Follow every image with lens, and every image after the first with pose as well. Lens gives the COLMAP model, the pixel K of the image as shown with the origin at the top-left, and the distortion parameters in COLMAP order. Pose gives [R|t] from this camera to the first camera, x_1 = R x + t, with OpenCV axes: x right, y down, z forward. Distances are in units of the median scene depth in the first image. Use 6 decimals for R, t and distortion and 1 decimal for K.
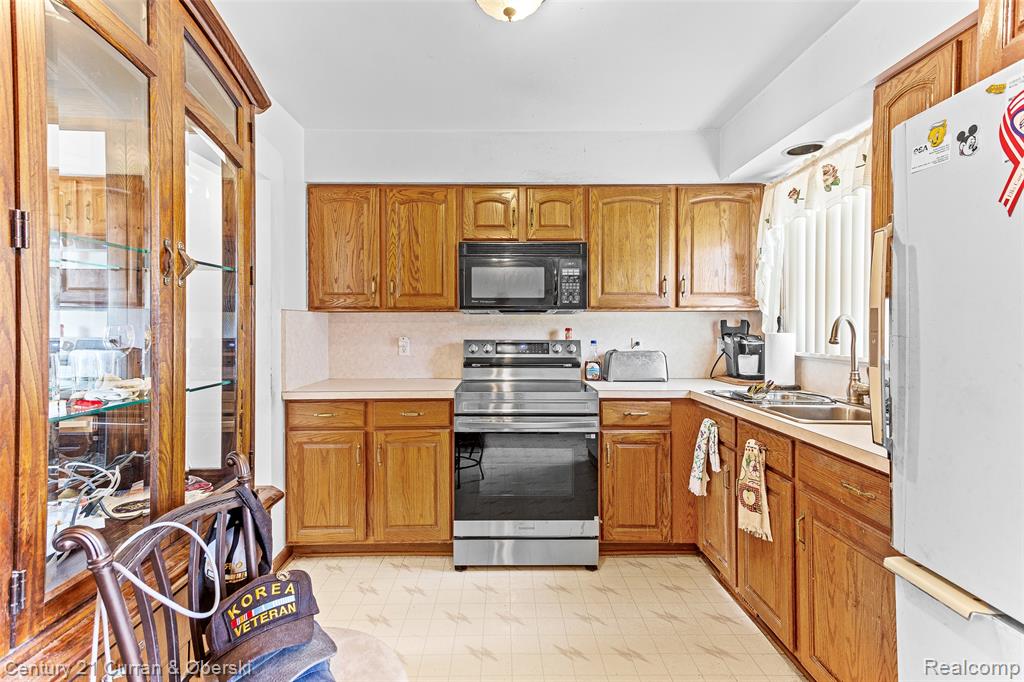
lens RADIAL K [[486.5, 0, 505.1], [0, 486.5, 329.8], [0, 0, 1]] dist [0.027679, 0.000506]
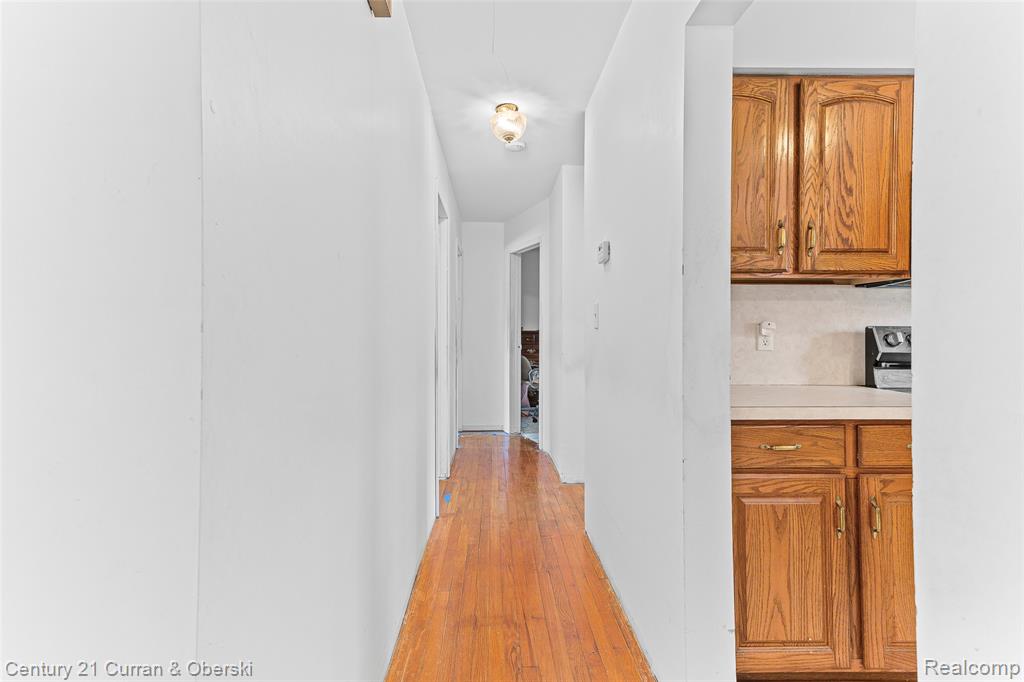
lens RADIAL K [[486.5, 0, 505.1], [0, 486.5, 329.8], [0, 0, 1]] dist [0.027679, 0.000506]
pose [[0.999628, 0.004943, 0.026815, -0.681043], [-0.004565, 0.999890, -0.014122, 0.043060], [-0.026881, 0.013995, 0.999541, 0.406326]]
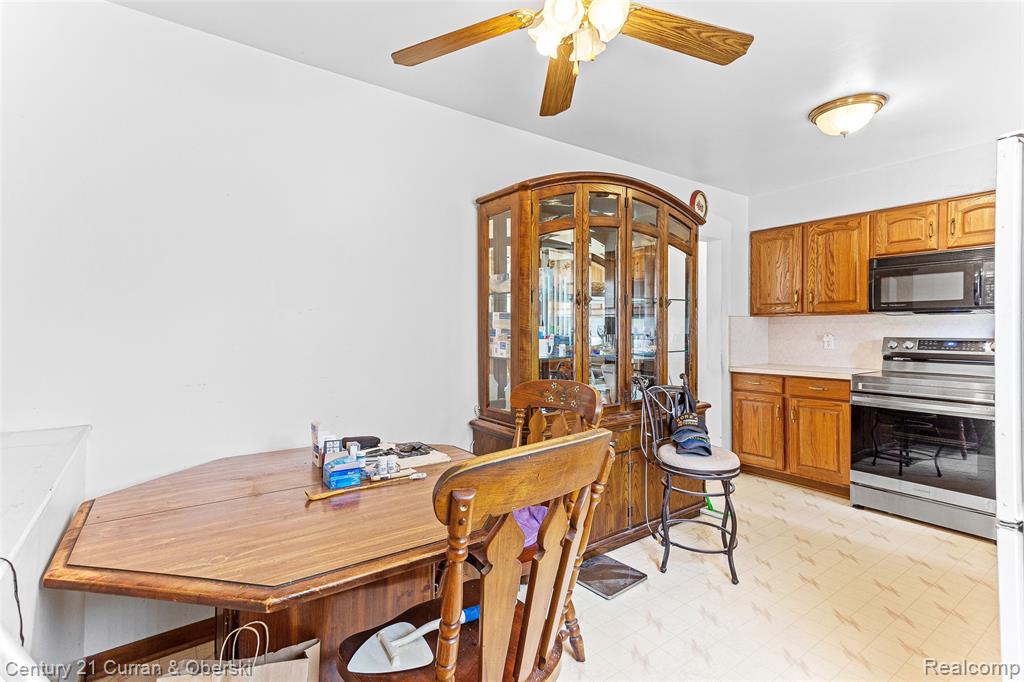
lens RADIAL K [[486.5, 0, 505.1], [0, 486.5, 329.8], [0, 0, 1]] dist [0.027679, 0.000506]
pose [[0.575636, 0.001482, -0.817705, 0.426453], [-0.003710, 0.999993, -0.000799, 0.008139], [0.817698, 0.003494, 0.575637, -0.523852]]
